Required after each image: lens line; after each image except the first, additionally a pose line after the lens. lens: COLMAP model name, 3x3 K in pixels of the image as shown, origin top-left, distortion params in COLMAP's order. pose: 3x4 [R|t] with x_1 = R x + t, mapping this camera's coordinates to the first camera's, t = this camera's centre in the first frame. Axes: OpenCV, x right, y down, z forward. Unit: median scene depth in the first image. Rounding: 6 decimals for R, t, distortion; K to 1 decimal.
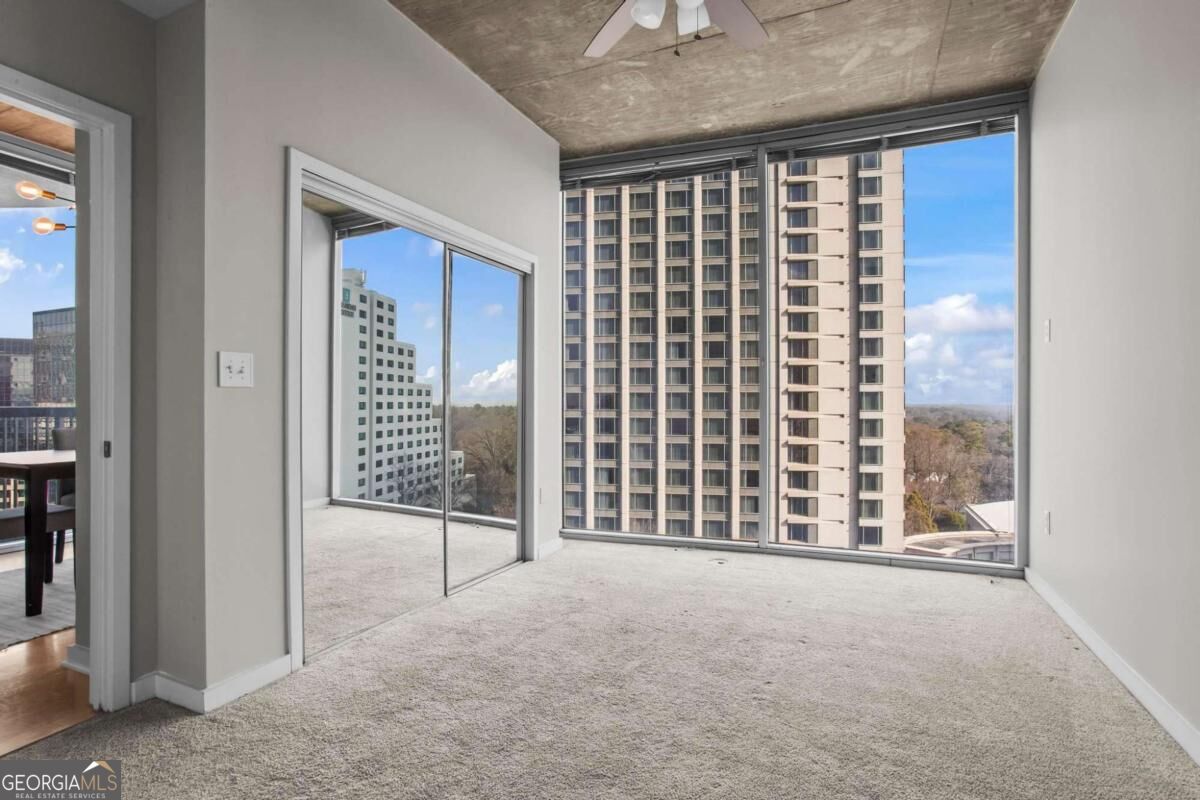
lens RADIAL K [[581.4, 0, 585.7], [0, 581.4, 397.8], [0, 0, 1]] dist [-0.073415, 0.045759]
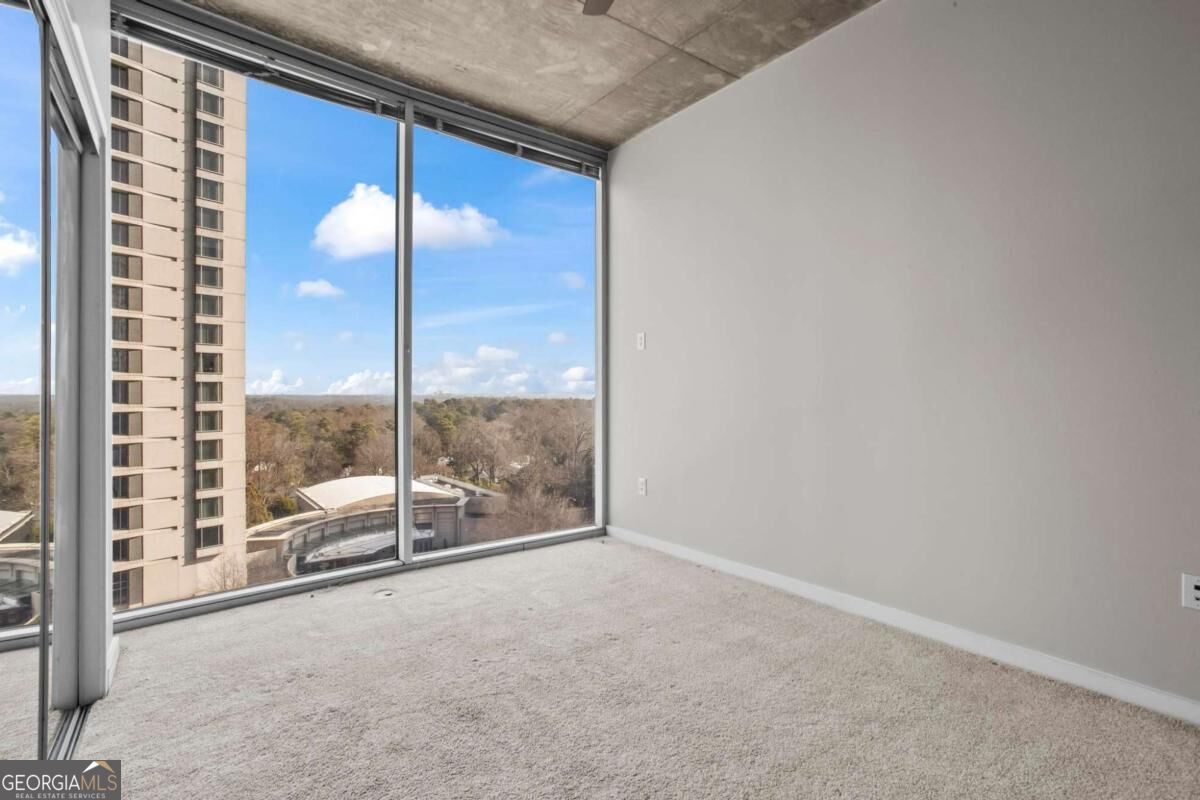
lens RADIAL K [[580.1, 0, 586.4], [0, 580.1, 385.2], [0, 0, 1]] dist [-0.057954, 0.032305]
pose [[0.485249, 0.010420, 0.874314, -0.329363], [-0.005558, 0.999946, -0.008833, -0.002306], [-0.874358, -0.000574, 0.485281, 0.355461]]
